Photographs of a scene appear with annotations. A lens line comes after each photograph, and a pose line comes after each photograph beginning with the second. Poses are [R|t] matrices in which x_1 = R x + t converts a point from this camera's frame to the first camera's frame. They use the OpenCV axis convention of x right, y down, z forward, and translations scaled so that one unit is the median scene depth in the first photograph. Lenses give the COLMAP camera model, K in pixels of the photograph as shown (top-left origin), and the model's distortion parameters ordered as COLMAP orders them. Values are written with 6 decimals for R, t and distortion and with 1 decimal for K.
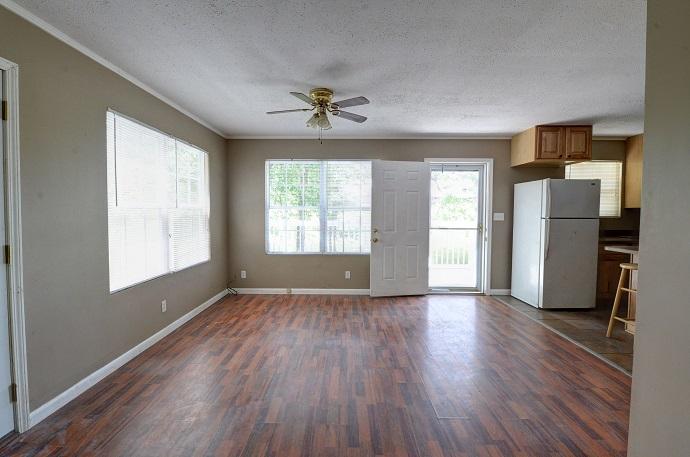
lens RADIAL K [[301.1, 0, 350.6], [0, 301.1, 229.6], [0, 0, 1]] dist [-0.013875, -0.002356]
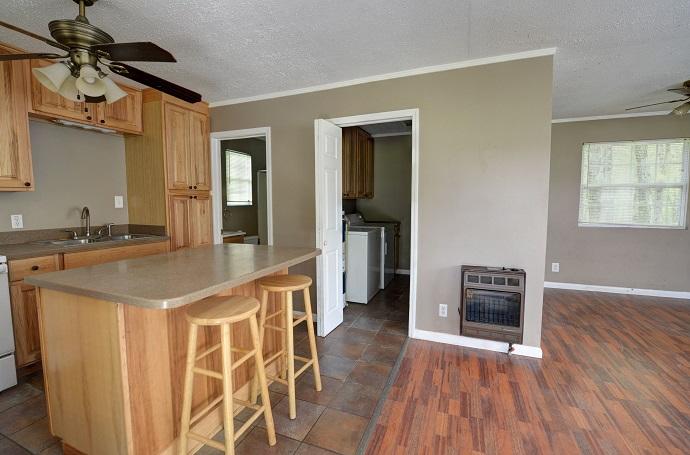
lens RADIAL K [[301.1, 0, 341.7], [0, 301.1, 224.2], [0, 0, 1]] dist [-0.013875, -0.002356]
pose [[-0.926943, -0.030009, 0.374000, 0.448183], [0.017011, 0.992410, 0.121788, -0.054299], [-0.374816, 0.119253, -0.919397, 0.997125]]
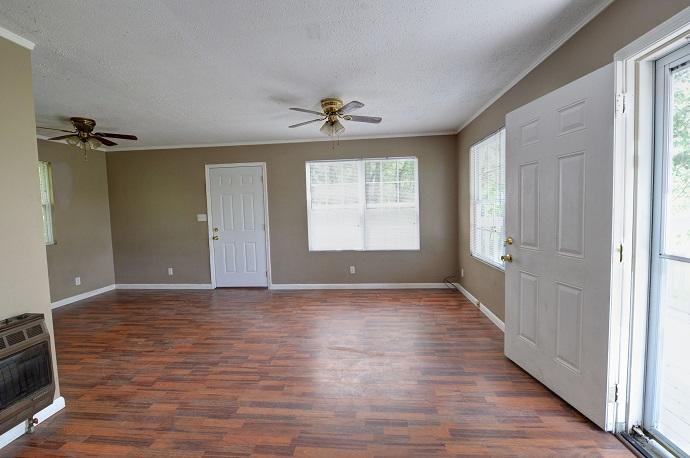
lens RADIAL K [[301.1, 0, 343.8], [0, 301.1, 229.9], [0, 0, 1]] dist [-0.013875, -0.002356]
pose [[-0.085669, 0.071612, -0.993747, 0.740346], [-0.022757, 0.997013, 0.073809, -0.057348], [0.996064, 0.028938, -0.083783, 0.834510]]
